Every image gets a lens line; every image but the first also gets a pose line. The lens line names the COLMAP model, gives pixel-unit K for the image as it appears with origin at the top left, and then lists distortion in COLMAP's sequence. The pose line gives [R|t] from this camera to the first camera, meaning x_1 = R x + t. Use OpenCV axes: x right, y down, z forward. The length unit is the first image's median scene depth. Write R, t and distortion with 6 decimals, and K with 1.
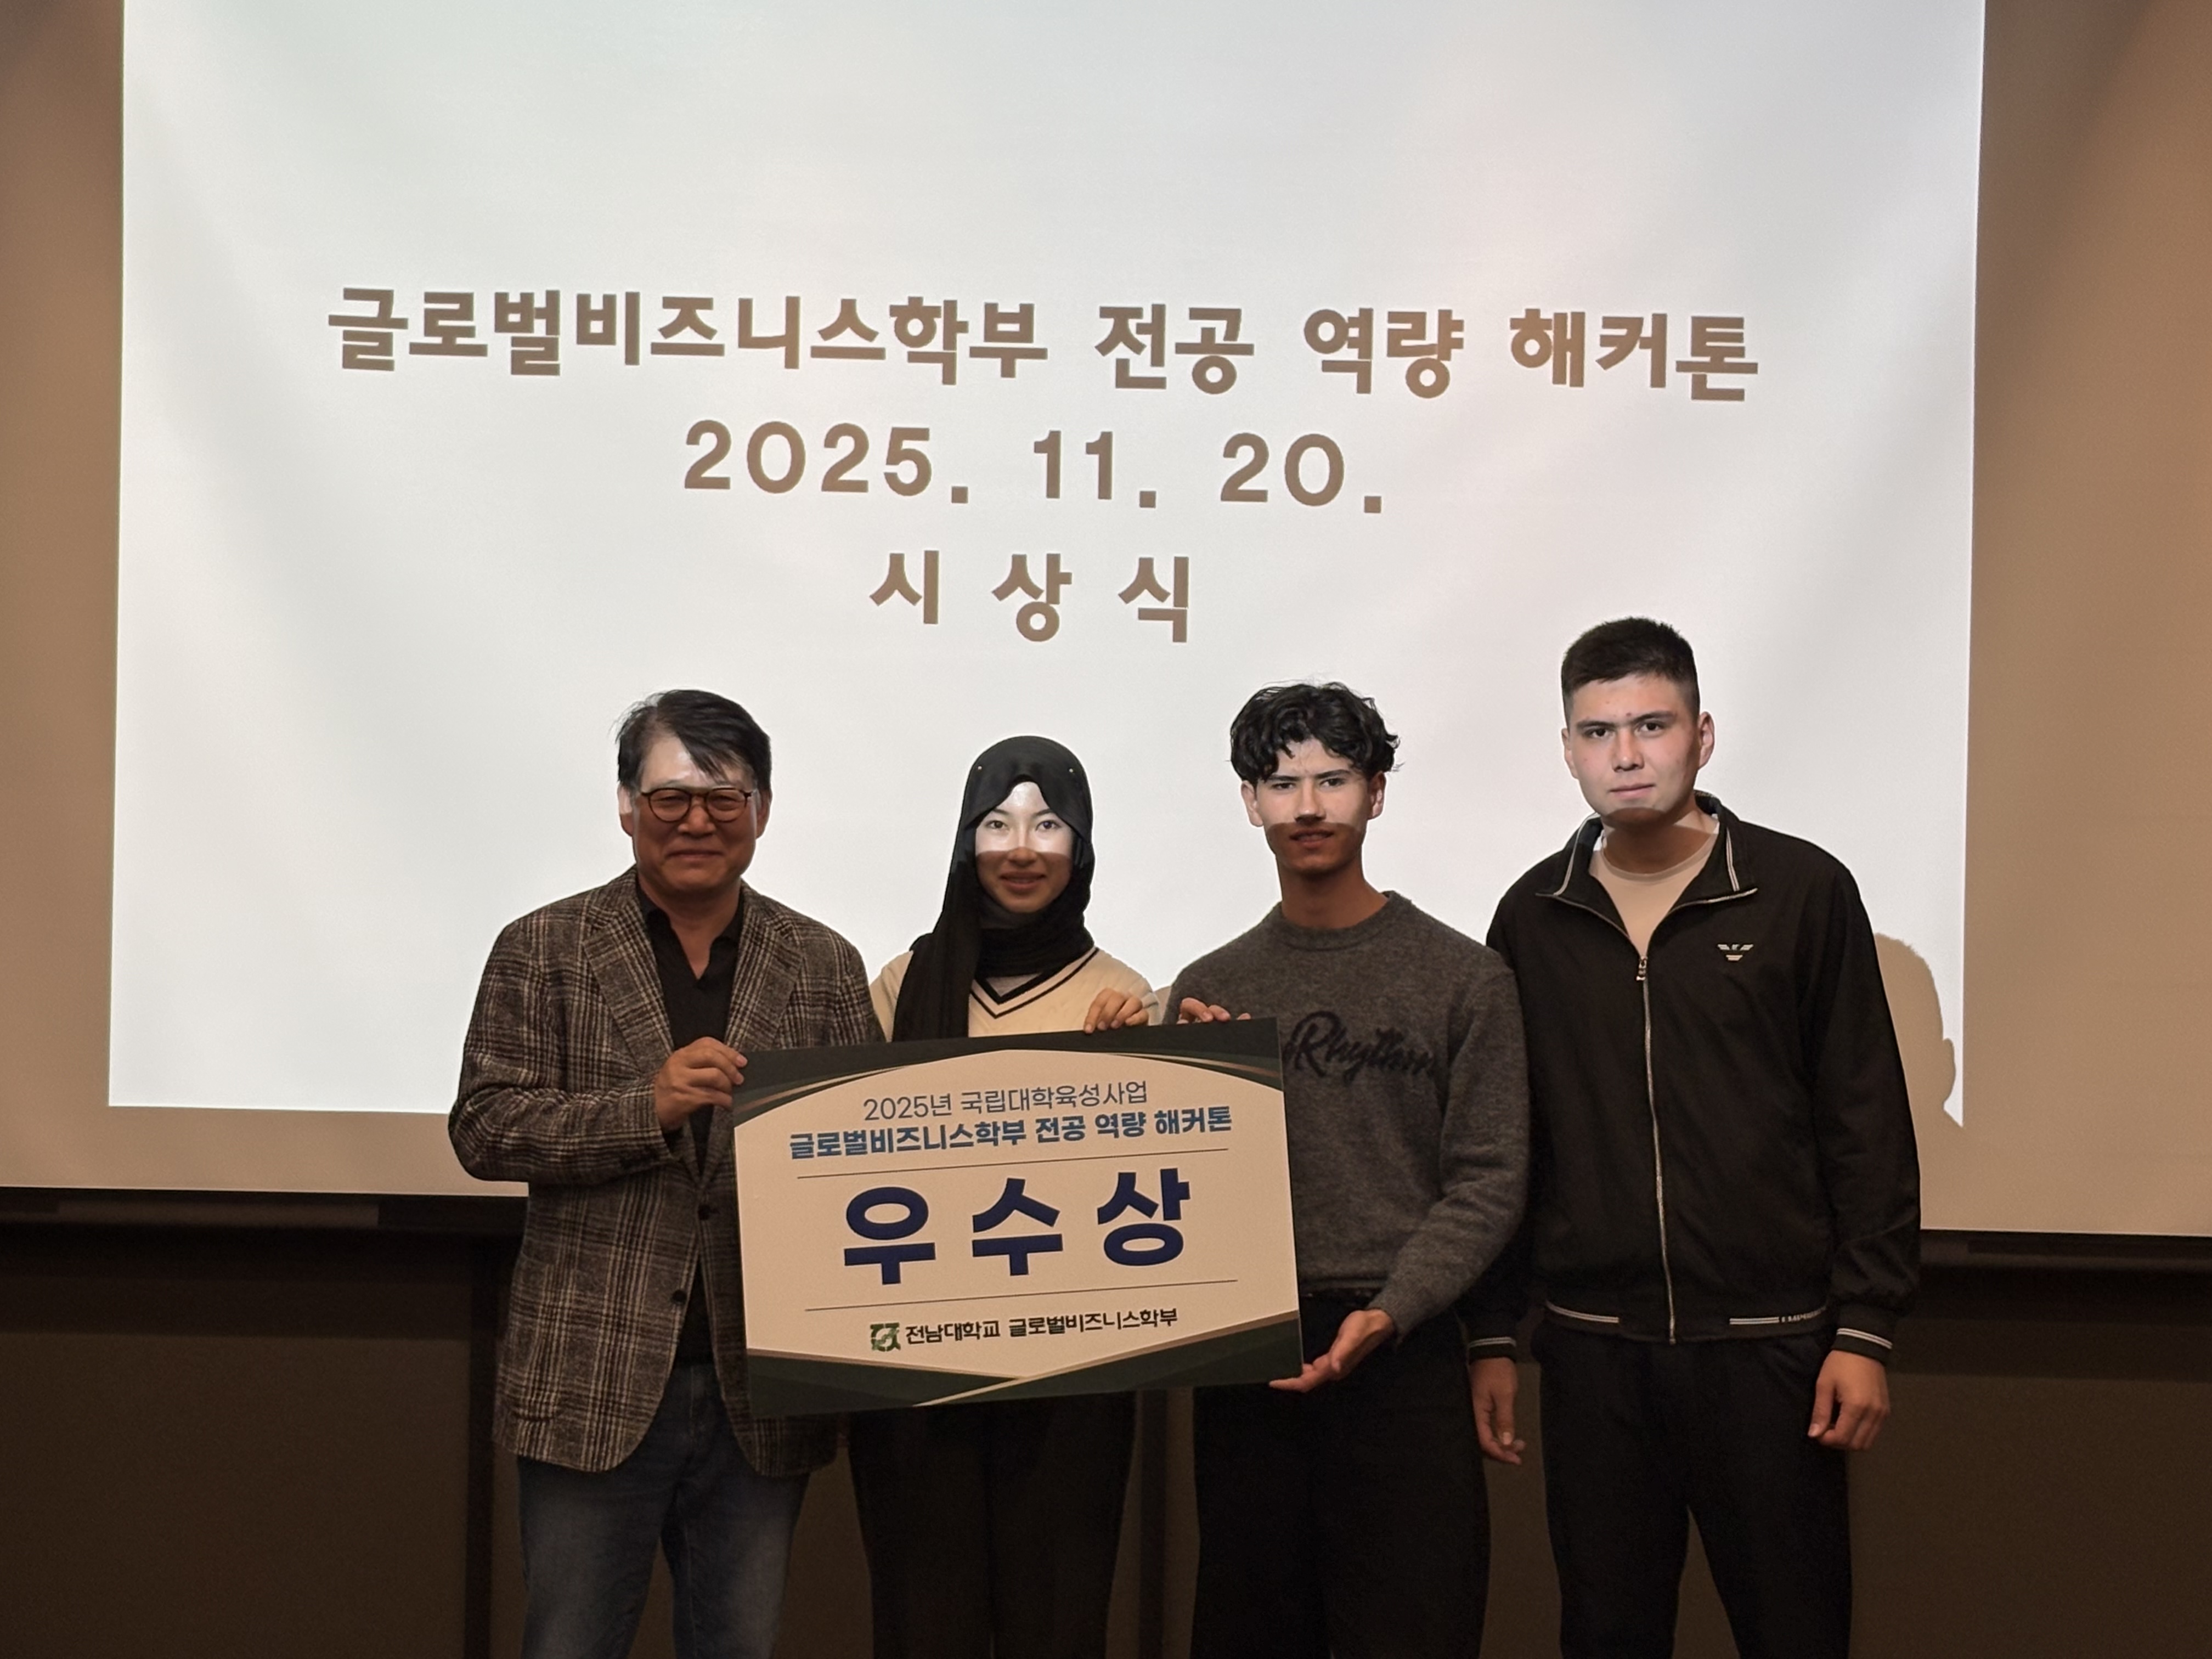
lens RADIAL K [[4220.5, 0, 1109.6], [0, 4220.5, 909.8], [0, 0, 1]] dist [0.017740, 0.030031]
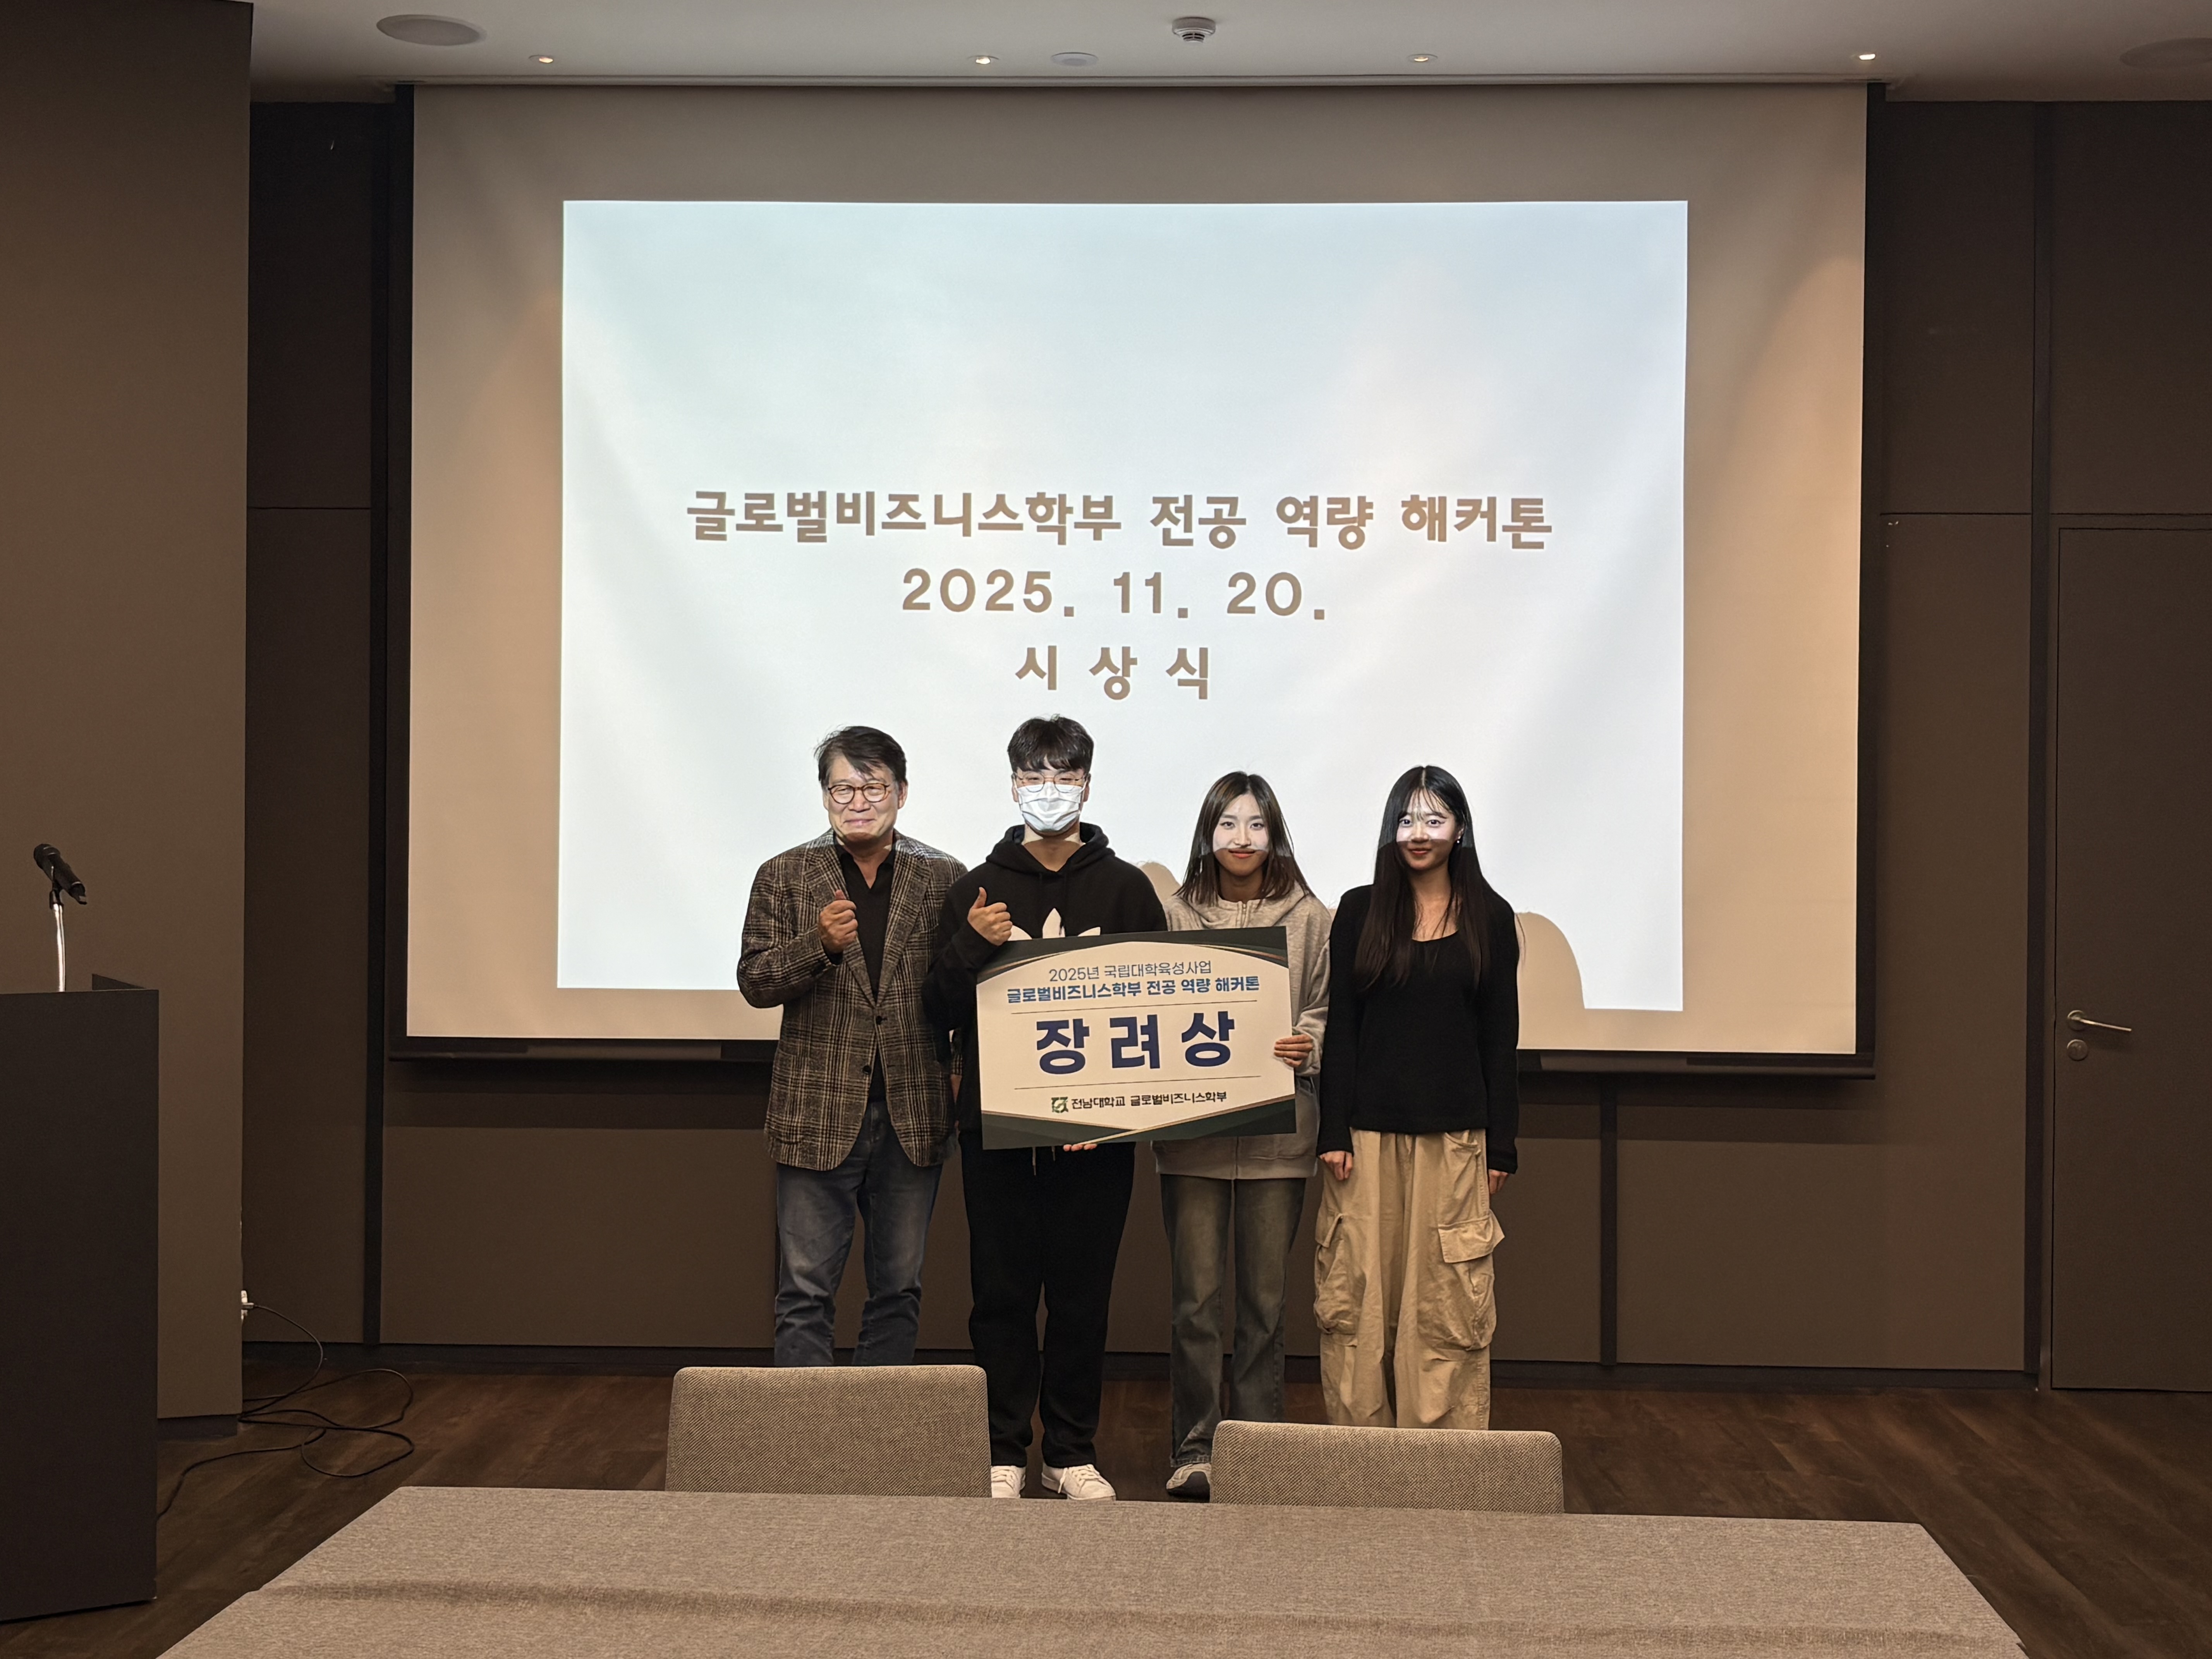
lens RADIAL K [[2737.4, 0, 1106.0], [0, 2737.4, 829.5], [0, 0, 1]] dist [0.038748, -0.006566]
pose [[0.999886, -0.011233, -0.010051, -0.011227], [0.011109, 0.999862, -0.012330, 0.000473], [0.010188, 0.012217, 0.999873, -0.071253]]
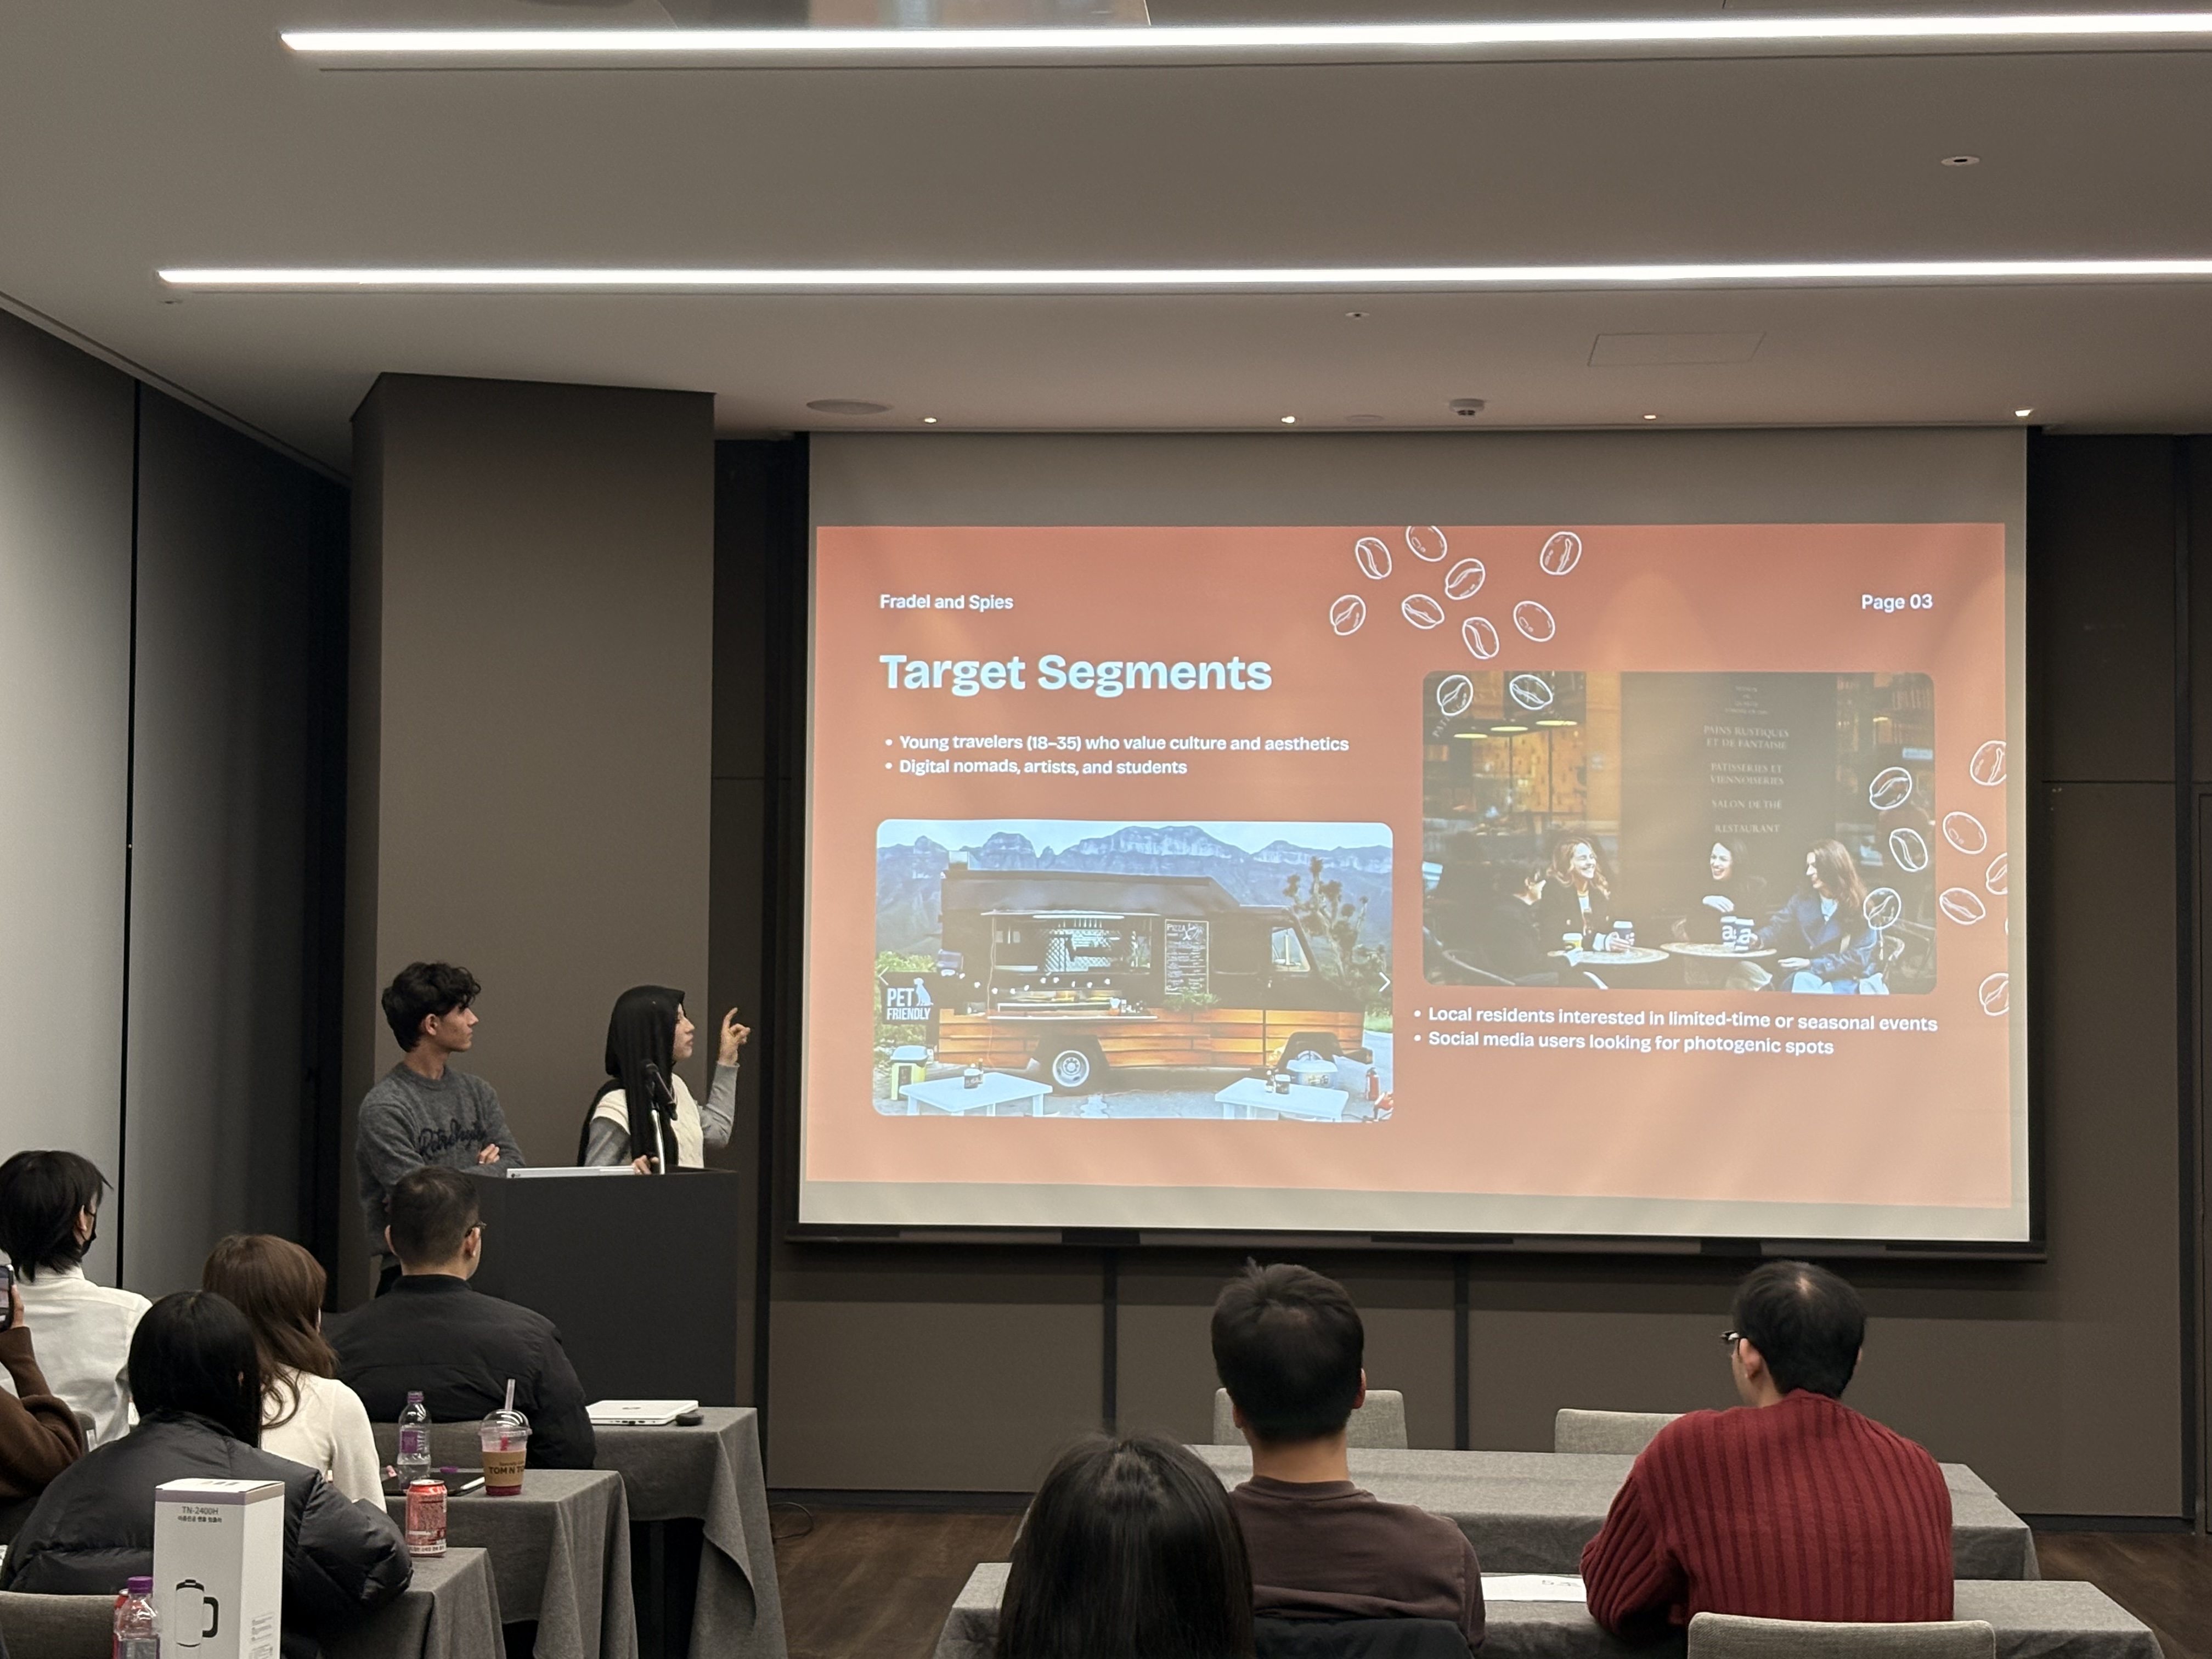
lens RADIAL K [[3659.9, 0, 1106.0], [0, 3659.9, 829.5], [0, 0, 1]] dist [0.265553, -1.238902]
pose [[0.999436, -0.011922, -0.031399, -0.098375], [0.009730, 0.997563, -0.069087, 0.002422], [0.032146, 0.068743, 0.997116, -0.716652]]
